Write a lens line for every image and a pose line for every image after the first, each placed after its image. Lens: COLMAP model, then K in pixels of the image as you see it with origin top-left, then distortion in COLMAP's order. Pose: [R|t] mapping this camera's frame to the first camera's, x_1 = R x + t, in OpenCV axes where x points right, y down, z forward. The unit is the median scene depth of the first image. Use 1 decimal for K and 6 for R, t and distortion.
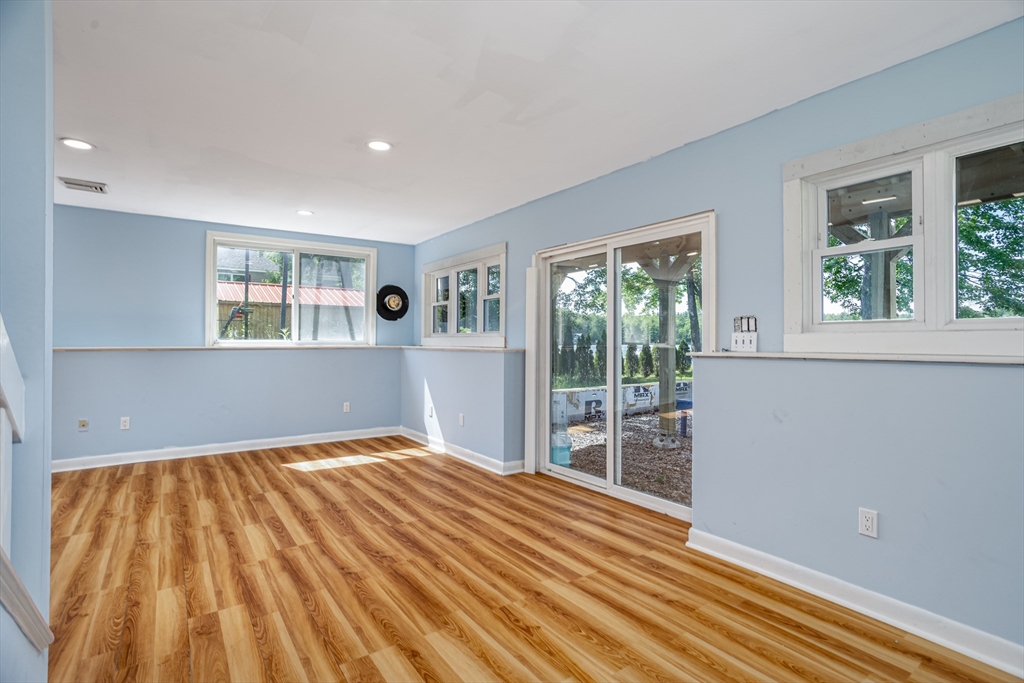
lens RADIAL K [[495.3, 0, 501.8], [0, 495.3, 340.4], [0, 0, 1]] dist [-0.043519, 0.020961]
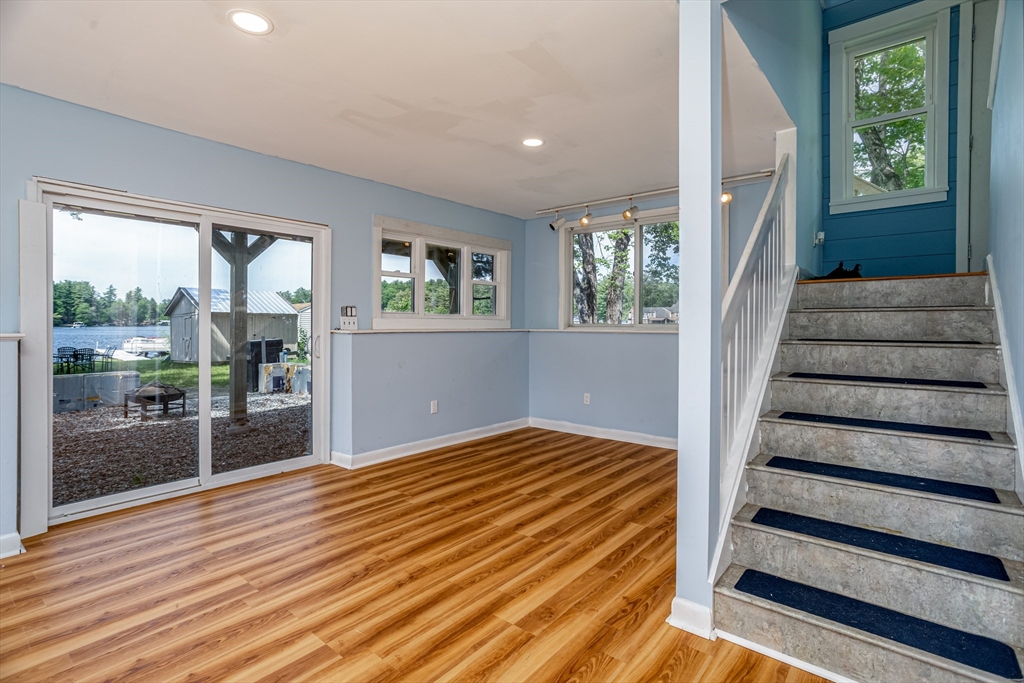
lens RADIAL K [[495.3, 0, 519.2], [0, 495.3, 328.5], [0, 0, 1]] dist [-0.043519, 0.020961]
pose [[-0.288018, -0.008581, 0.957587, -1.168370], [-0.009219, 0.999938, 0.006187, 0.005228], [-0.957581, -0.007046, -0.288079, 1.014389]]
